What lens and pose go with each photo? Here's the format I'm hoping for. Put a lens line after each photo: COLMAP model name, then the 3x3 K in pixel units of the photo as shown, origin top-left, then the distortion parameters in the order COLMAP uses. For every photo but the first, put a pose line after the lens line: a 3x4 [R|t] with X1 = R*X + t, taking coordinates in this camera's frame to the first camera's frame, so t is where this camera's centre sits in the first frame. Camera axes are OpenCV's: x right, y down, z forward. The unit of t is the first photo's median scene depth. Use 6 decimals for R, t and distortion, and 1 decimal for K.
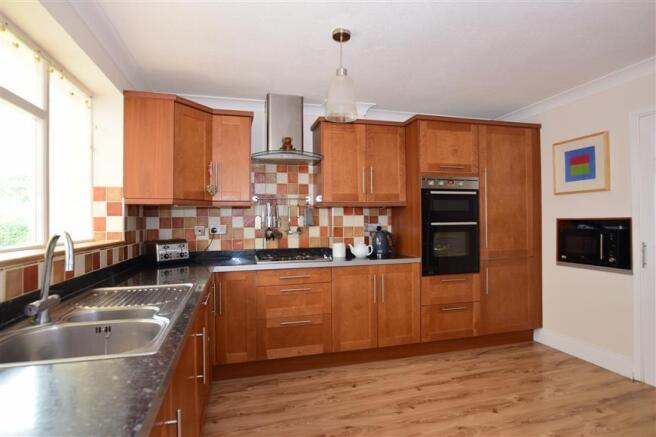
lens RADIAL K [[342.1, 0, 328.0], [0, 342.1, 218.5], [0, 0, 1]] dist [-0.002821, 0.000135]
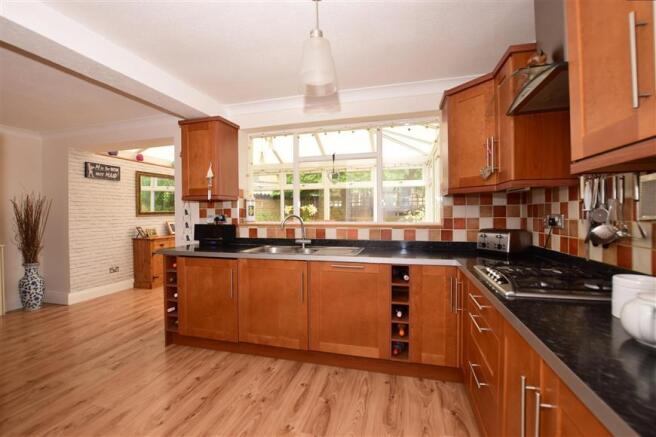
lens RADIAL K [[291.9, 0, 324.6], [0, 291.9, 215.3], [0, 0, 1]] dist [-0.029323, 0.000097]
pose [[-0.518441, 0.023230, -0.854798, 0.435428], [0.017843, 0.999707, 0.016346, 0.002391], [0.854927, -0.006778, -0.518704, 0.940702]]
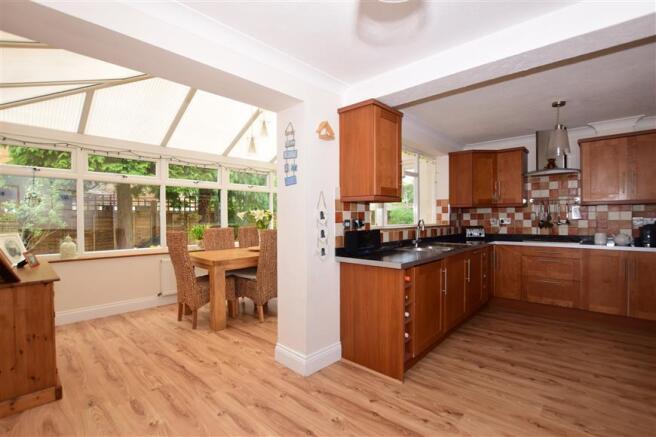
lens RADIAL K [[305.6, 0, 319.6], [0, 305.6, 217.4], [0, 0, 1]] dist [-0.022962, -0.000273]
pose [[0.520991, 0.006373, -0.853538, 0.466966], [0.005883, 0.999922, 0.011056, -0.005037], [0.853542, -0.010781, 0.520913, -0.520960]]
